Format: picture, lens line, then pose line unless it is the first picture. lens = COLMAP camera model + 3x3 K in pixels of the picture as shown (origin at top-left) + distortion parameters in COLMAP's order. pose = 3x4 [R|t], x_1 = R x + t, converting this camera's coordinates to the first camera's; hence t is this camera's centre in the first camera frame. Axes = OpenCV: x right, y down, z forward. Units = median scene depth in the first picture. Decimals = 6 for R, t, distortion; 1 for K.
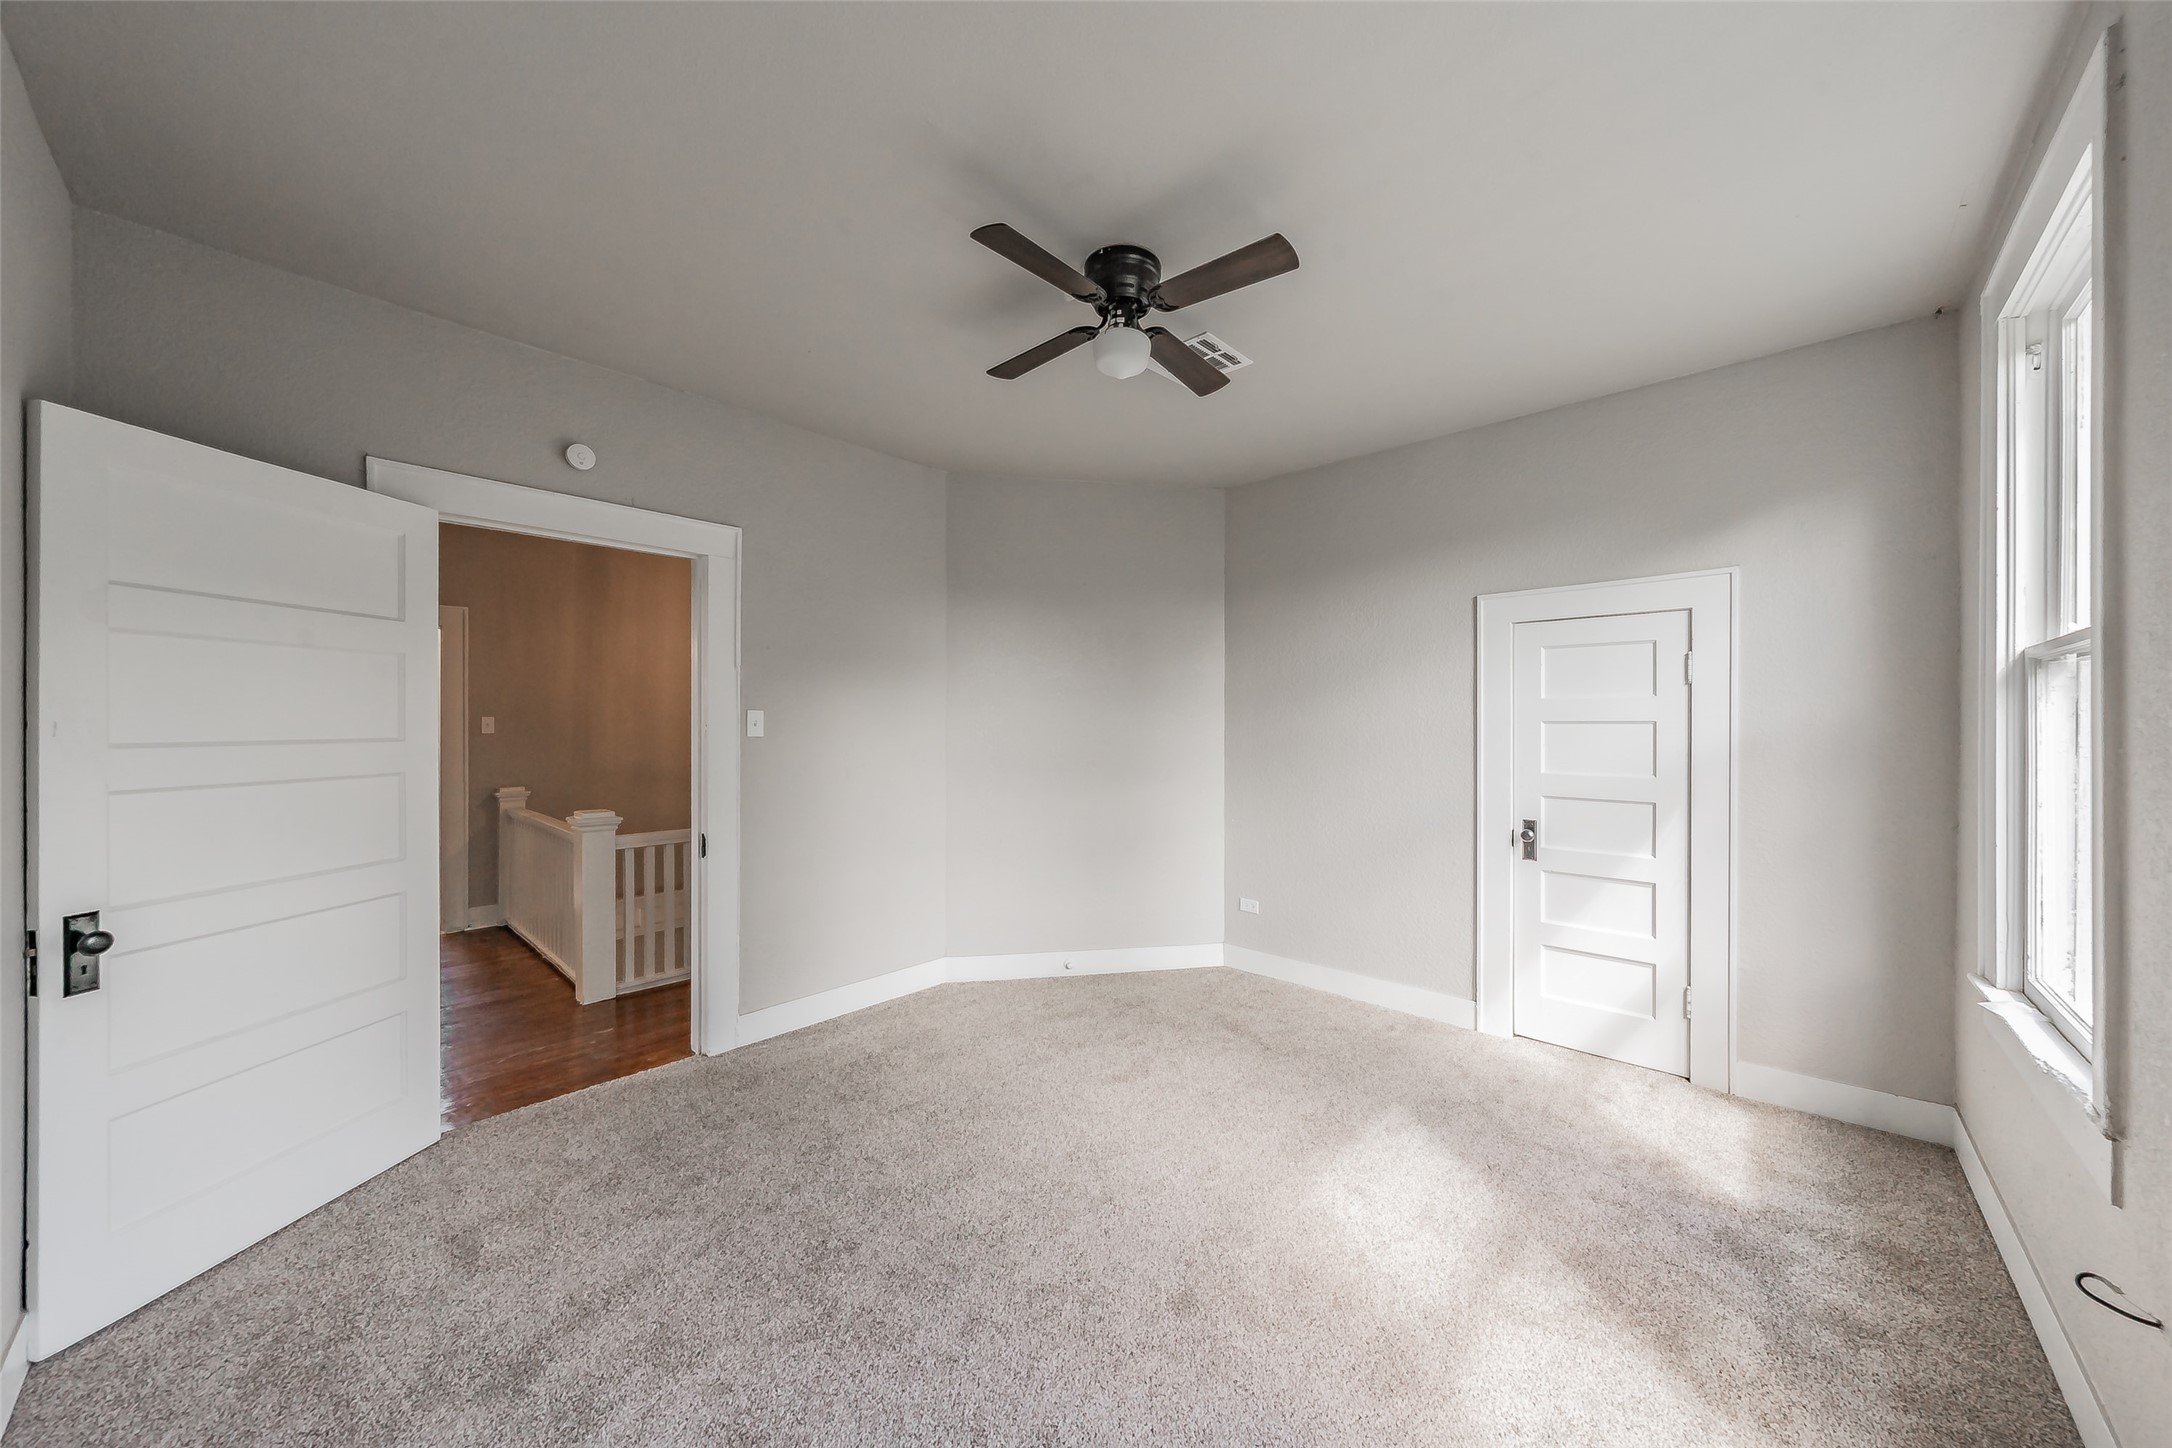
lens RADIAL K [[744.6, 0, 1086.0], [0, 744.6, 724.0], [0, 0, 1]] dist [0.000009, -0.000002]
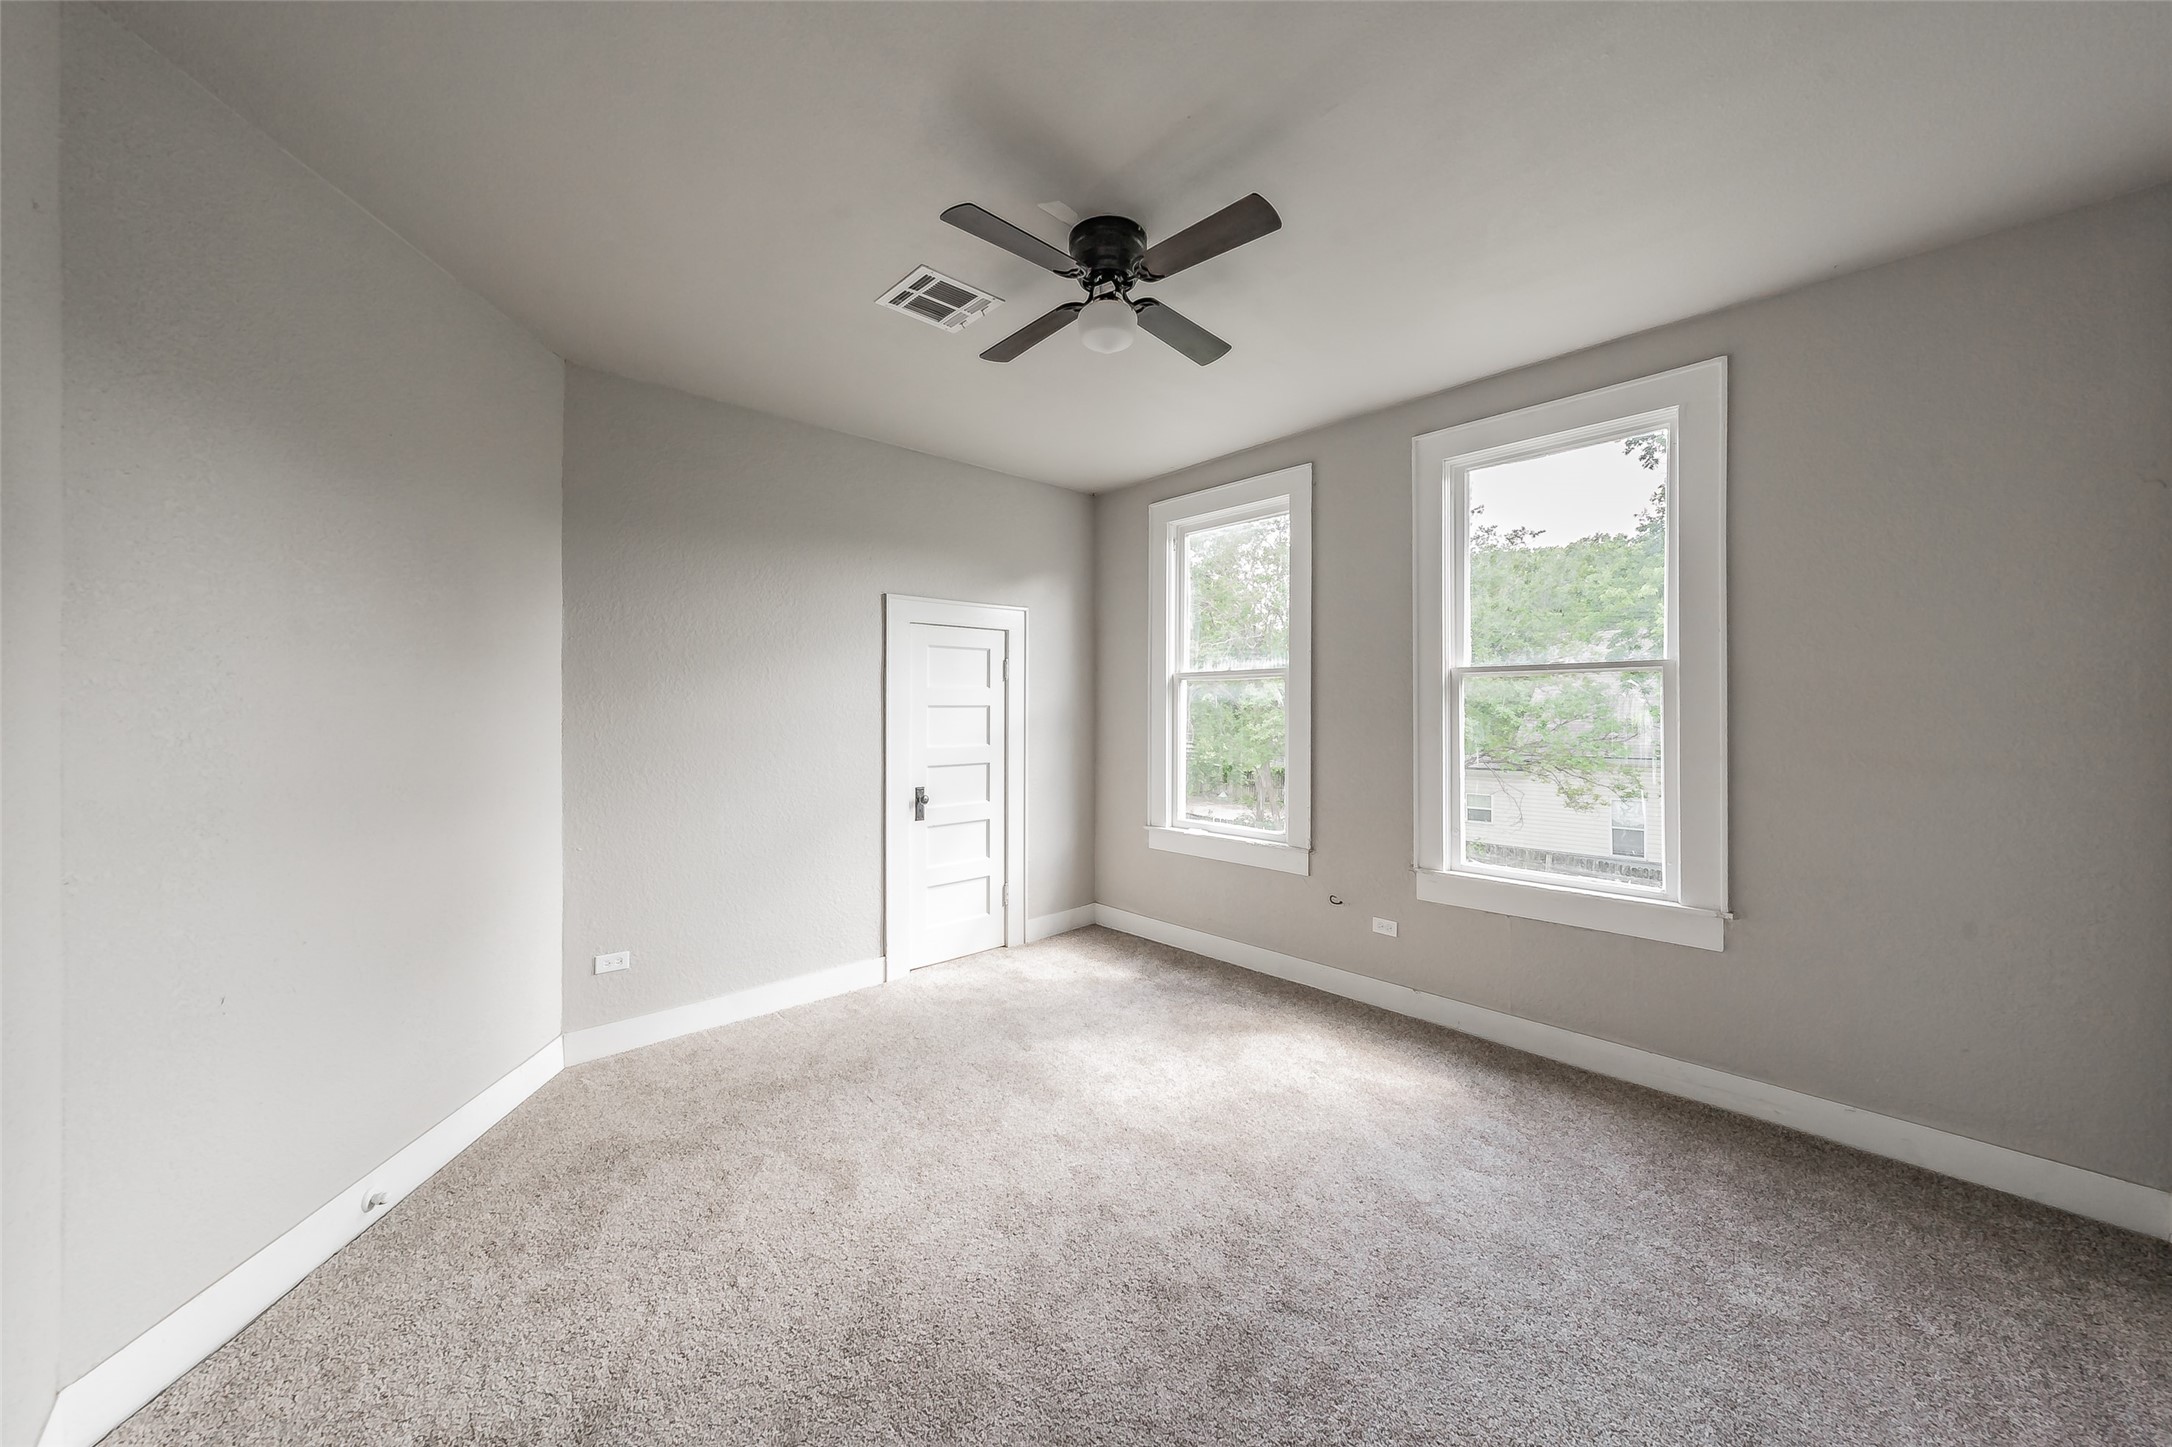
lens RADIAL K [[784.1, 0, 1088.6], [0, 784.1, 708.5], [0, 0, 1]] dist [0.000016, 0.000010]
pose [[0.074137, -0.005451, 0.997233, -0.701219], [0.000914, 0.999985, 0.005398, -0.005932], [-0.997248, 0.000512, 0.074141, 0.681450]]
